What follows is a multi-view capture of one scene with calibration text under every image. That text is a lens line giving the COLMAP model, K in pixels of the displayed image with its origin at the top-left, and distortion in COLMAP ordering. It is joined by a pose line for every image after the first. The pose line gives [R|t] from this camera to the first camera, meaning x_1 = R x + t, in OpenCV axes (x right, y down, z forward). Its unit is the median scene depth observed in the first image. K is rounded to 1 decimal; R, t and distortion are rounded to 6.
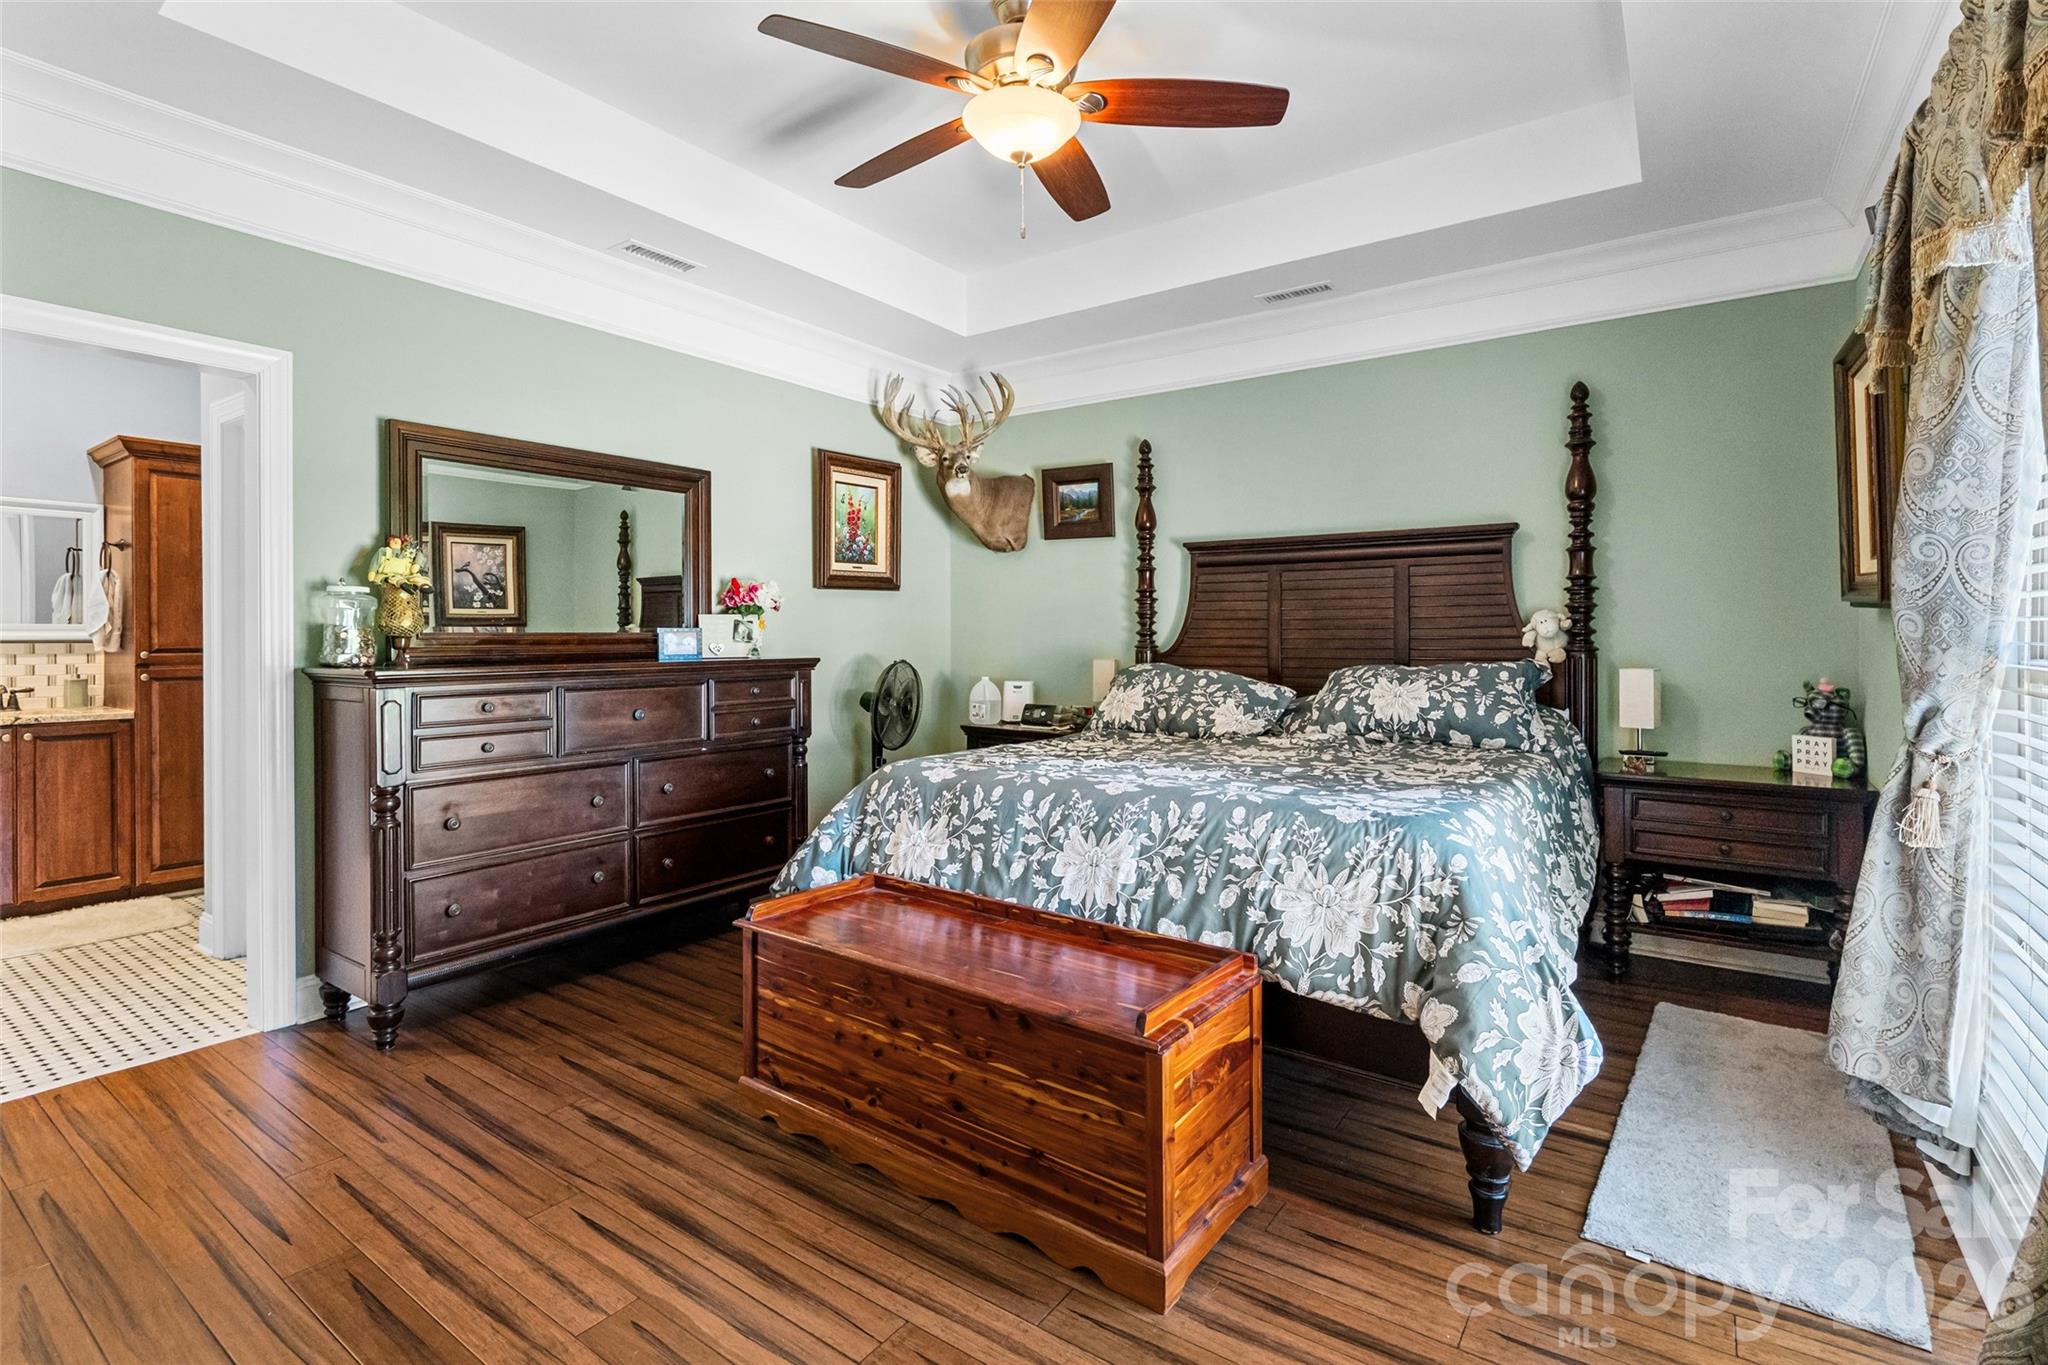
lens RADIAL K [[946.1, 0, 1023.1], [0, 946.1, 653.0], [0, 0, 1]] dist [-0.005119, 0.000503]
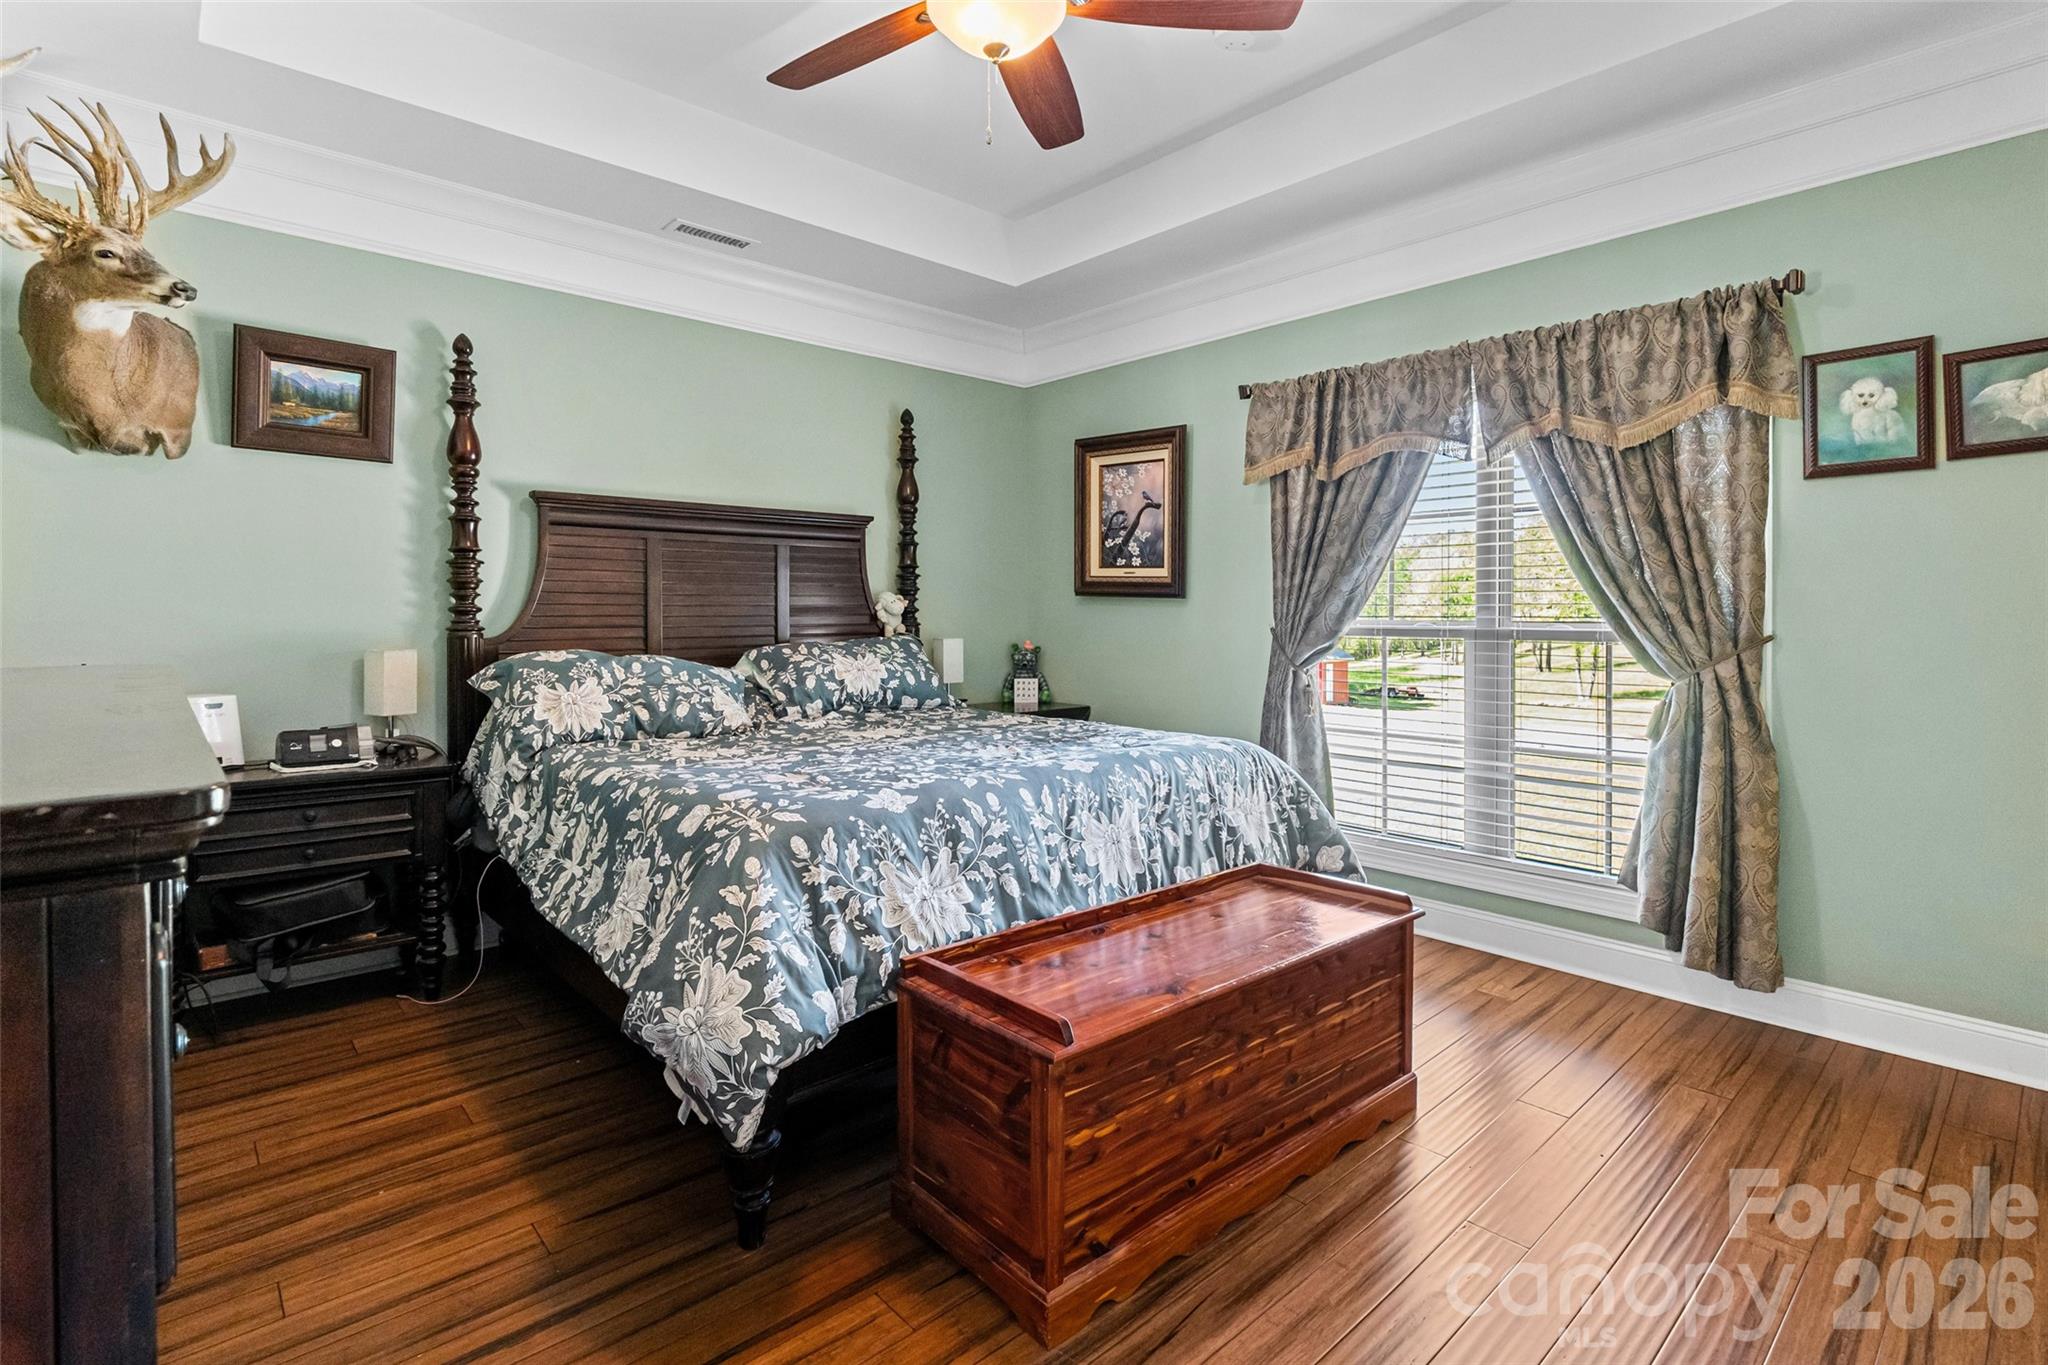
lens RADIAL K [[965.1, 0, 1017.6], [0, 965.1, 625.5], [0, 0, 1]] dist [-0.004134, 0.000056]
pose [[0.229272, -0.012193, 0.973286, -0.653711], [0.018431, 0.999797, 0.008183, -0.010528], [-0.973188, 0.016063, 0.229450, 0.601912]]
